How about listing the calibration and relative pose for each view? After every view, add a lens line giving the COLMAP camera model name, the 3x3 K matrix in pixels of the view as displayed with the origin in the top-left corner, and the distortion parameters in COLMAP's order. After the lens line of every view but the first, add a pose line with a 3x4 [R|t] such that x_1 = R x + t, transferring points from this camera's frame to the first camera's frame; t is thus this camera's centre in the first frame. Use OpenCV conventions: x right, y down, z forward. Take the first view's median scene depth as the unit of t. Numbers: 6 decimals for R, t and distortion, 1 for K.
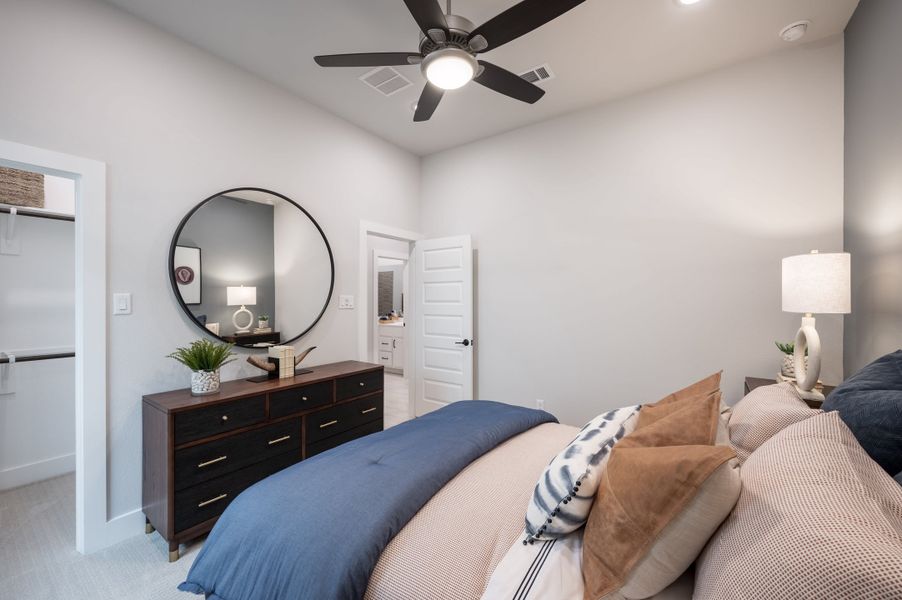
lens RADIAL K [[357.5, 0, 451.0], [0, 357.5, 300.0], [0, 0, 1]] dist [-0.000203, -0.000011]
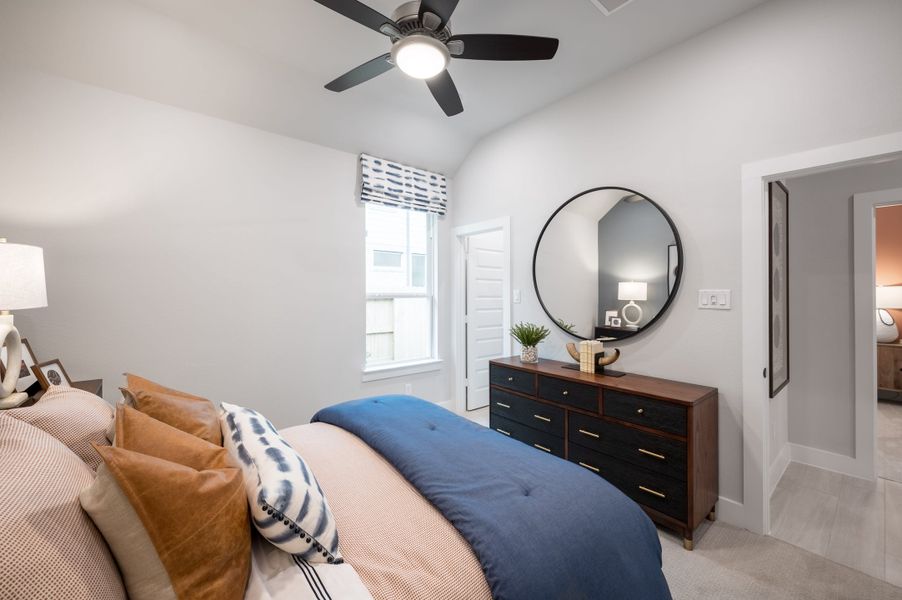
lens RADIAL K [[357.5, 0, 451.0], [0, 357.5, 300.0], [0, 0, 1]] dist [-0.000203, -0.000011]
pose [[-0.247175, 0.015484, -0.968847, 0.601691], [-0.007520, 0.999812, 0.017897, -0.001233], [0.968942, 0.011709, -0.247012, 0.869801]]
